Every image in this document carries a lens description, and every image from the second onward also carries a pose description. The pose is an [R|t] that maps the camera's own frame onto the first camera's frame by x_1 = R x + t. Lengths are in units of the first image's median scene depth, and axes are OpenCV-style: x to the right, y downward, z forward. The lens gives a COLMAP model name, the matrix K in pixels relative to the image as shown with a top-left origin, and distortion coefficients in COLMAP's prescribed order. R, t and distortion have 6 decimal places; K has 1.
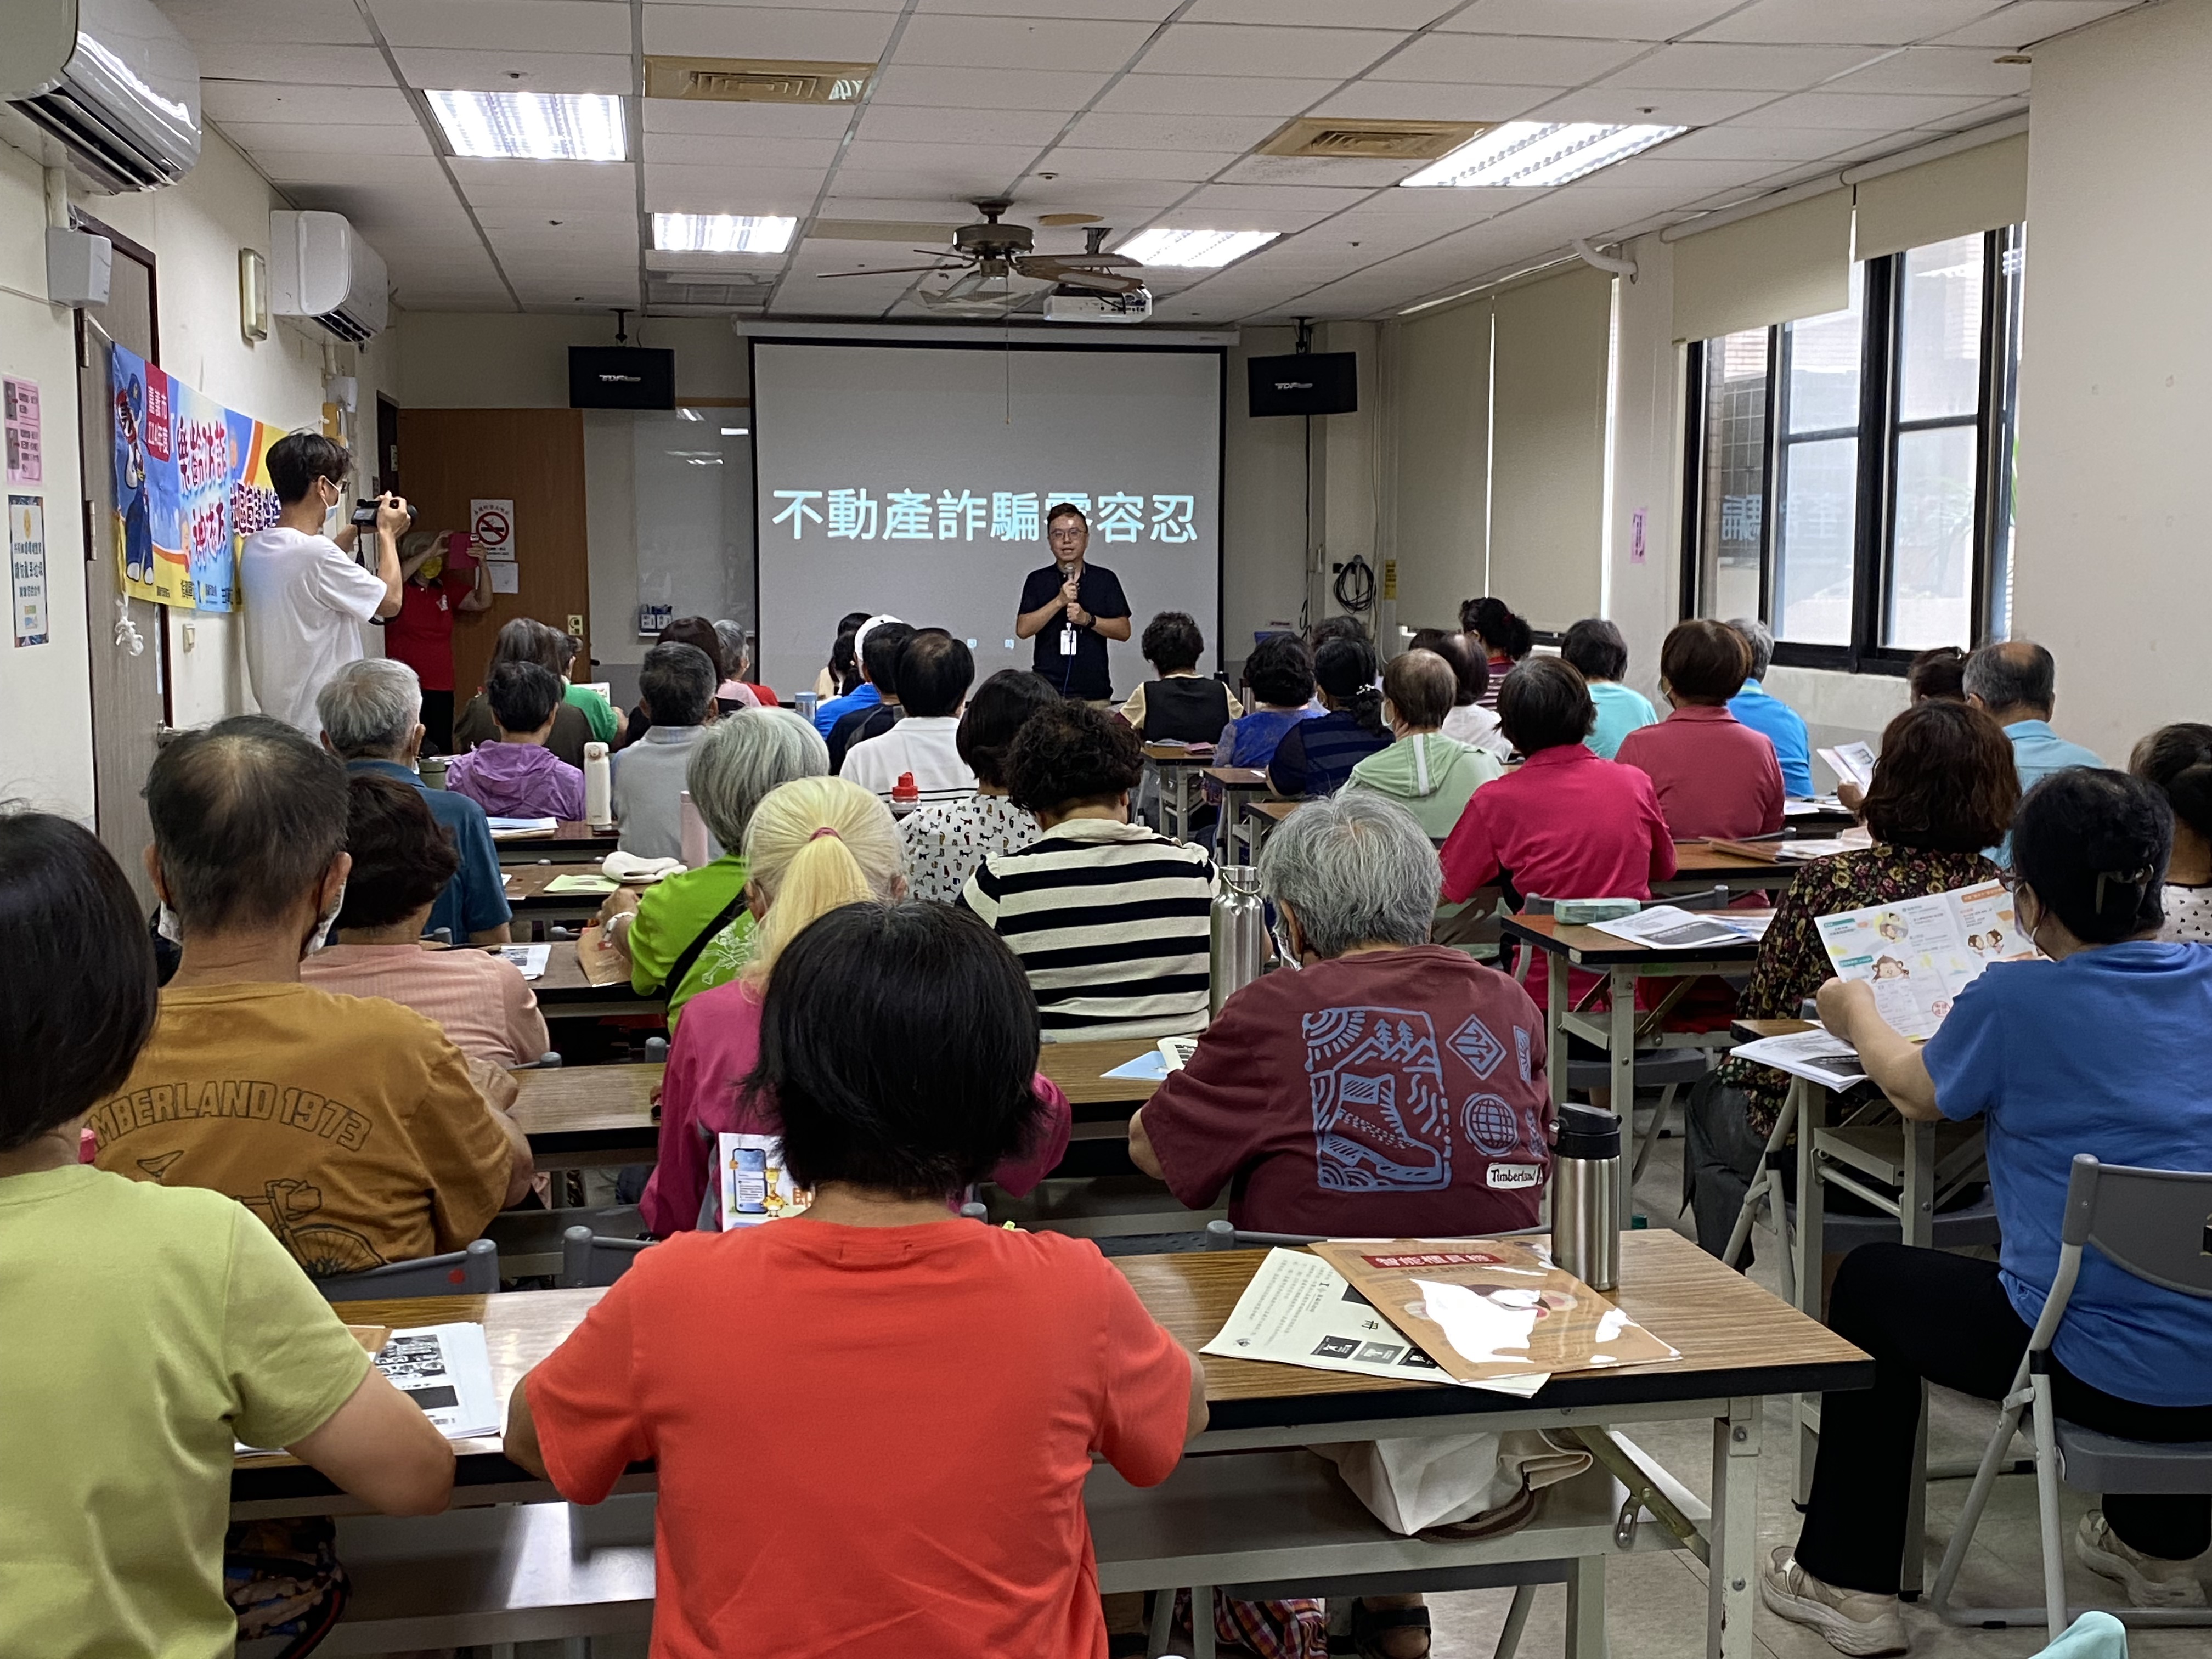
lens RADIAL K [[2603.8, 0, 1106.0], [0, 2603.8, 829.5], [0, 0, 1]] dist [0.162189, -0.449626]
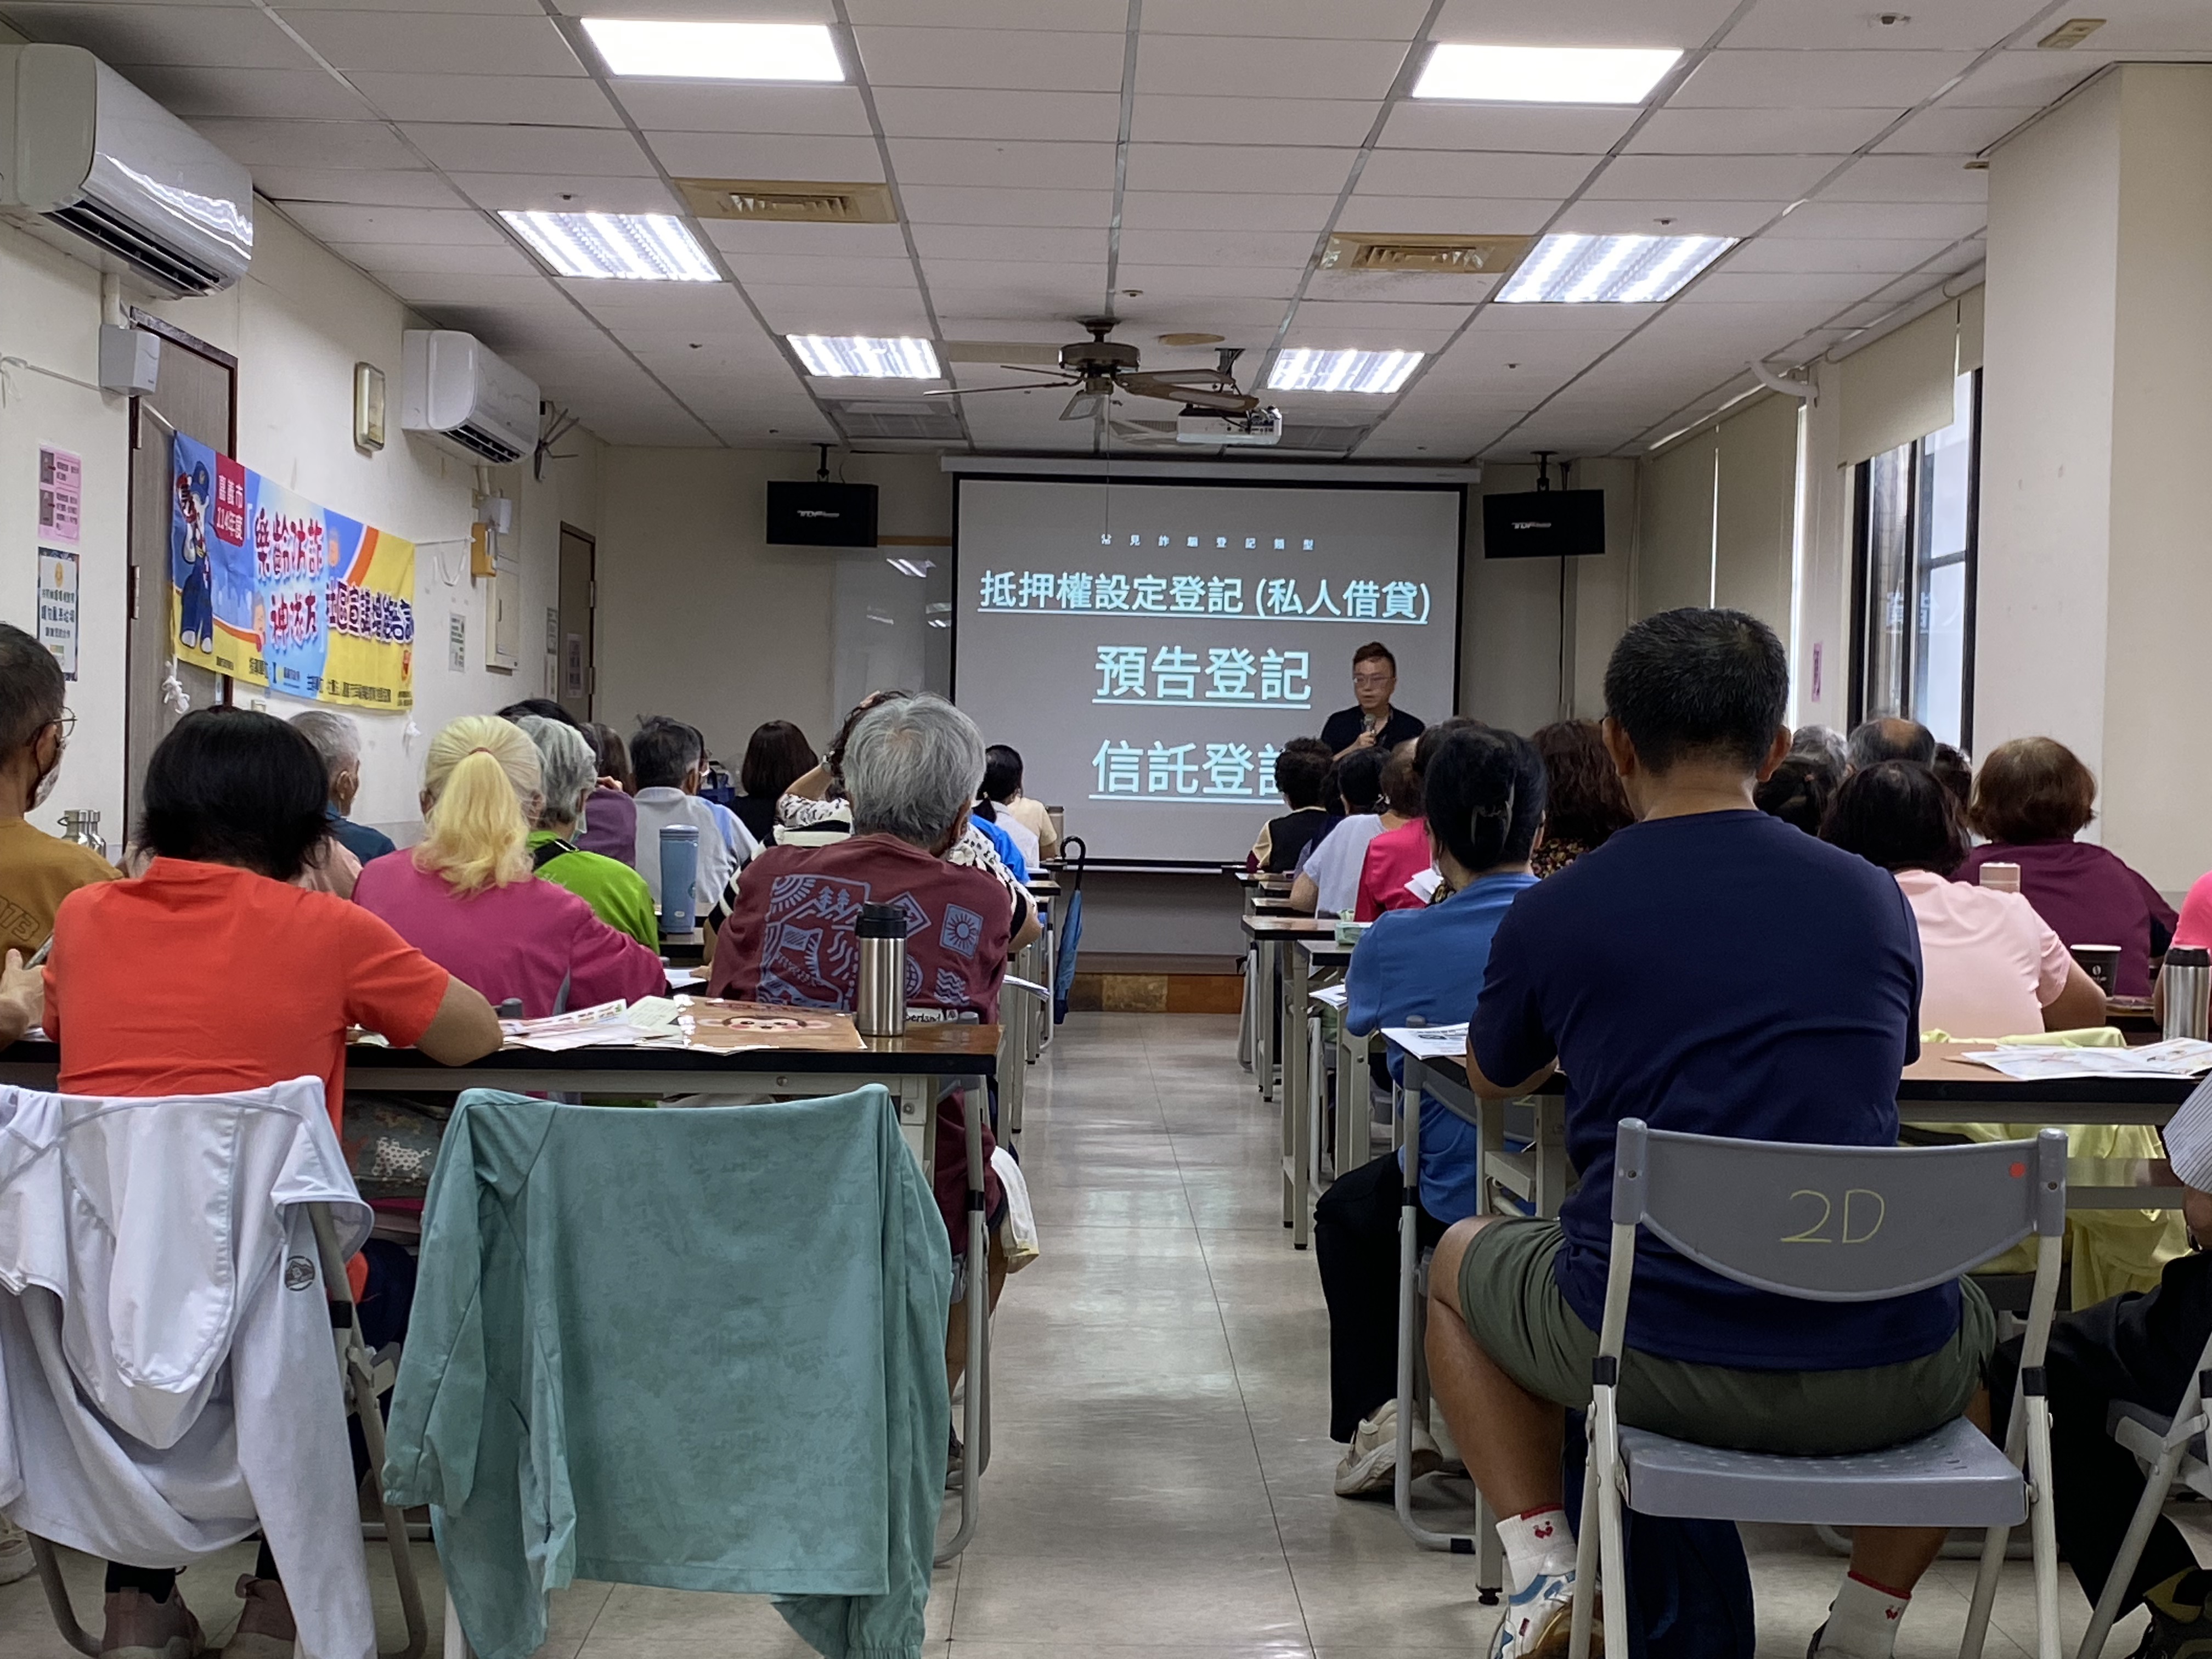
lens RADIAL K [[3222.1, 0, 1106.0], [0, 3222.1, 829.5], [0, 0, 1]] dist [0.232716, -0.852688]
pose [[0.985562, 0.023364, -0.167697, 0.190376], [-0.038626, 0.995342, -0.088333, 0.069320], [0.164852, 0.093535, 0.981873, -0.212316]]
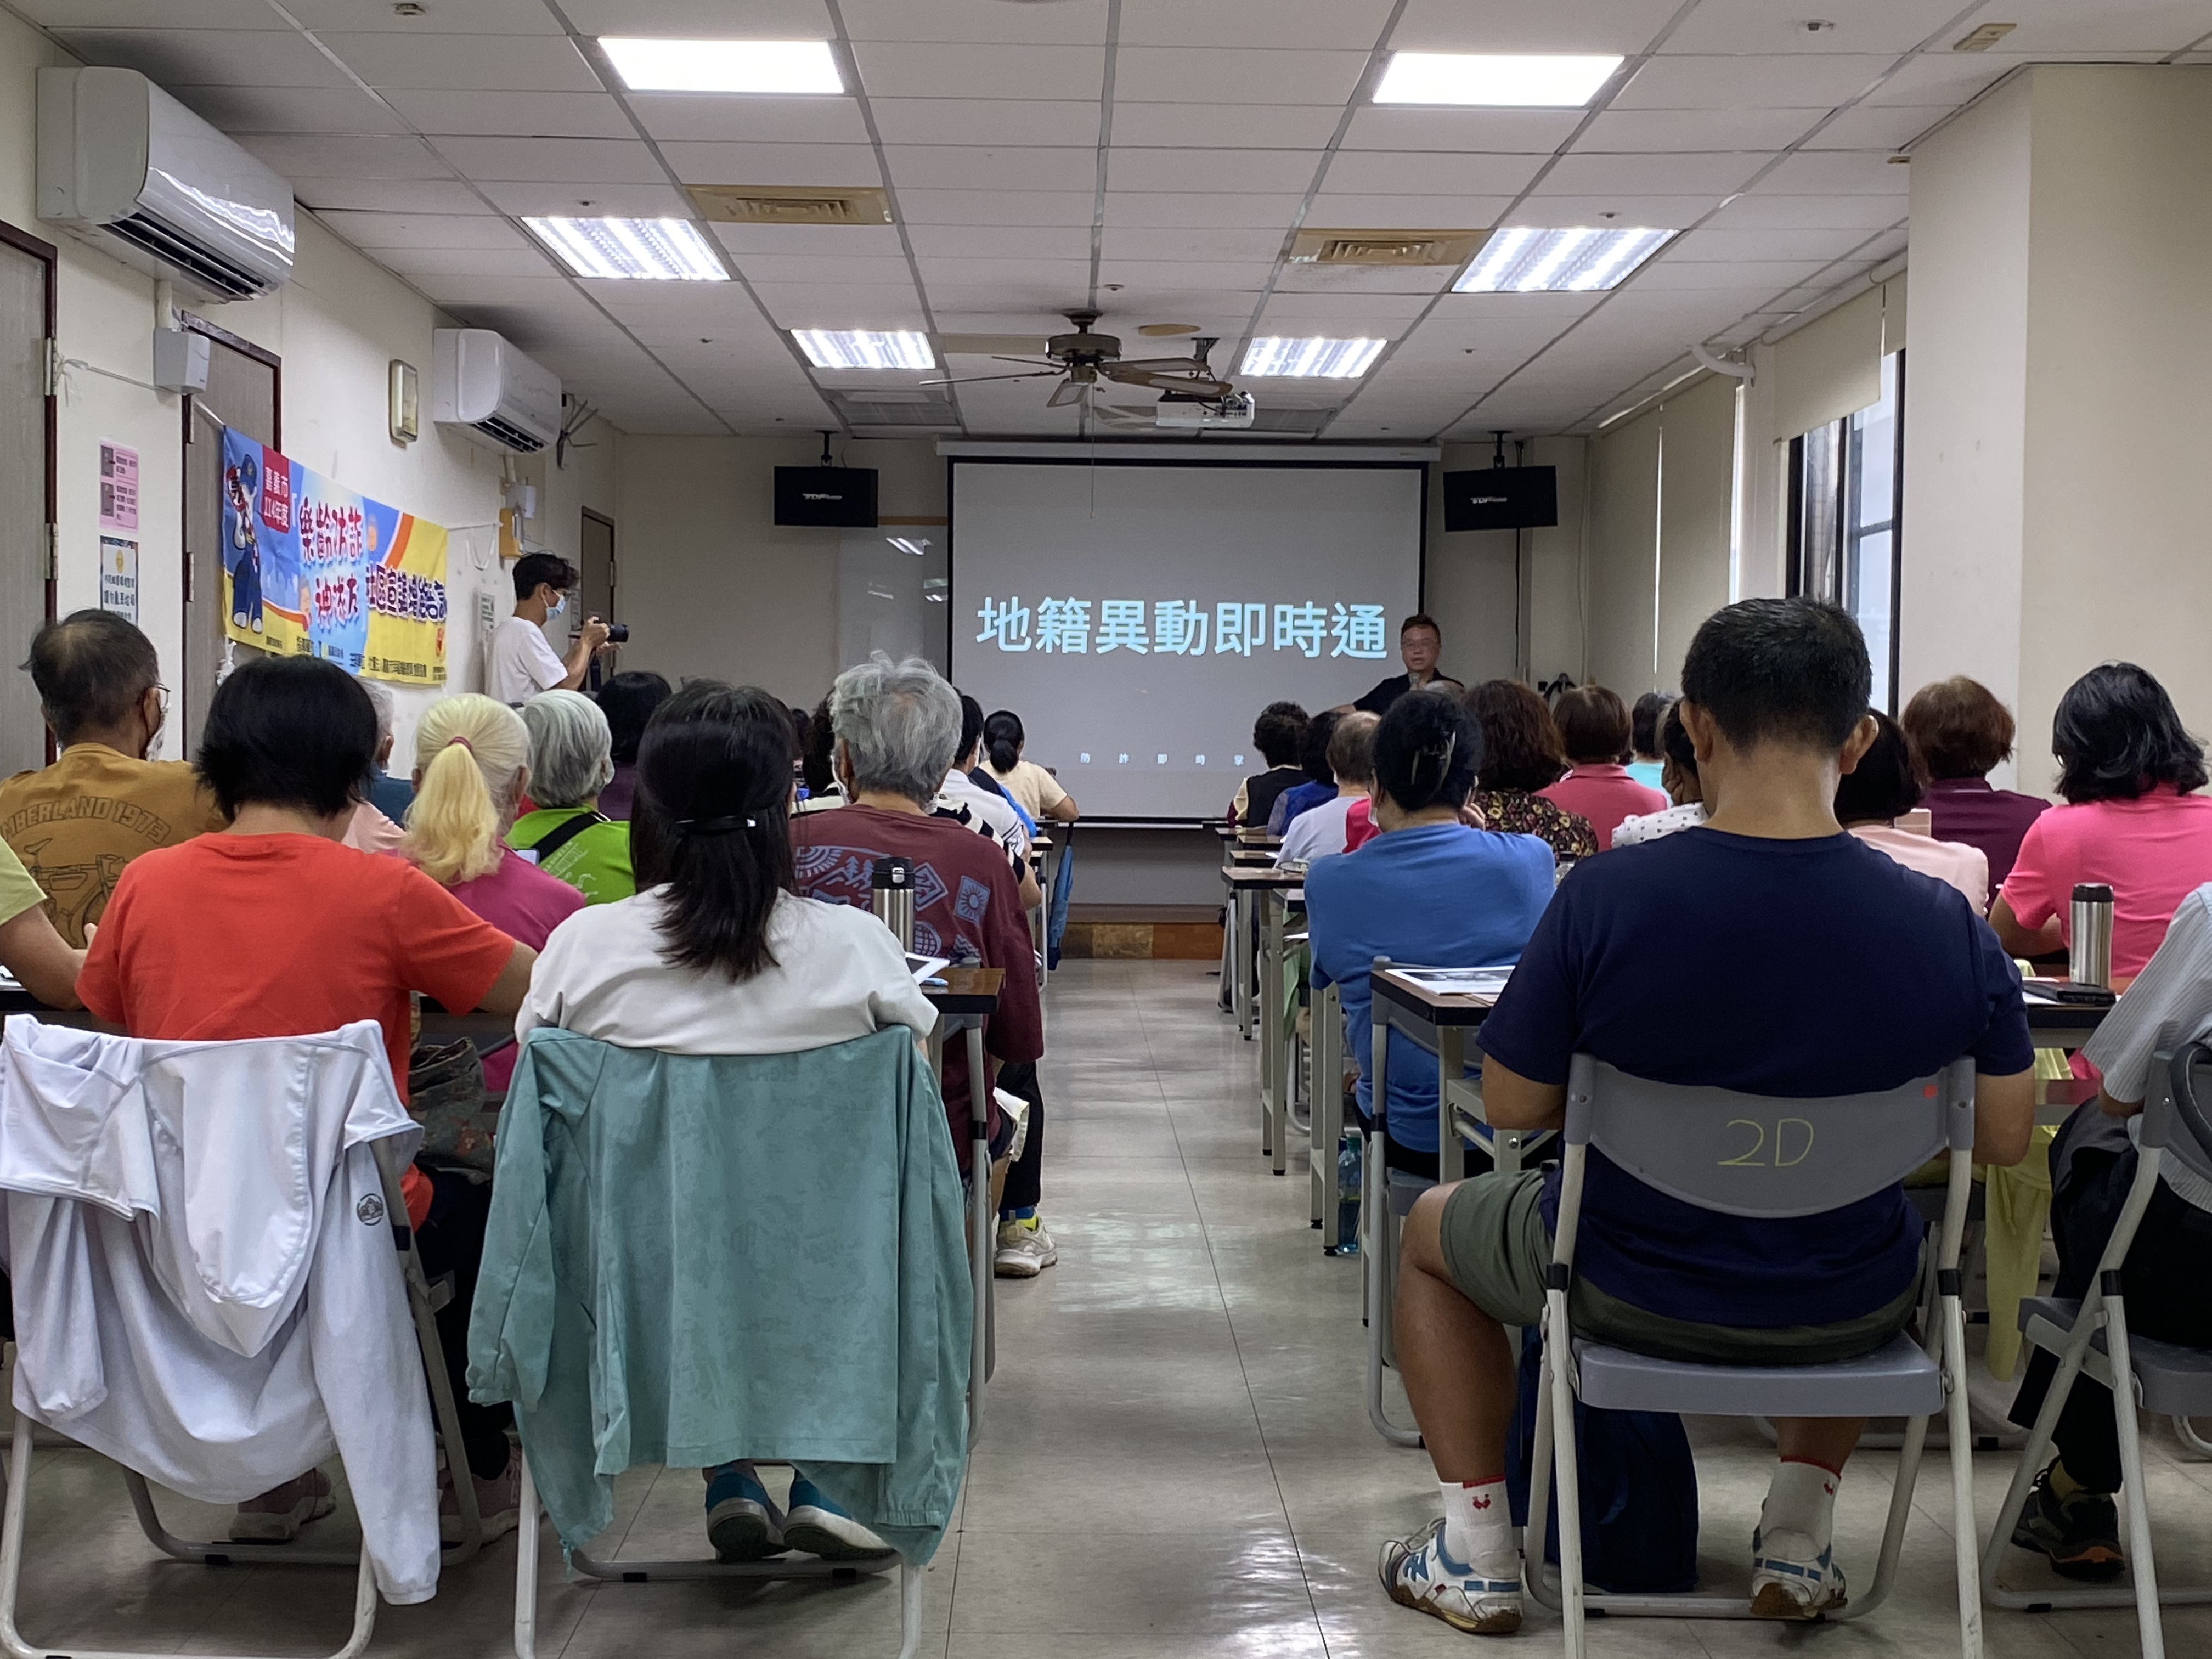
lens RADIAL K [[3023.7, 0, 1096.1], [0, 3023.7, 839.4], [0, 0, 1]] dist [0.223212, -0.744032]
pose [[0.985881, 0.015374, -0.166741, 0.192123], [-0.027716, 0.997023, -0.071949, 0.070830], [0.165138, 0.075555, 0.983372, -0.224061]]
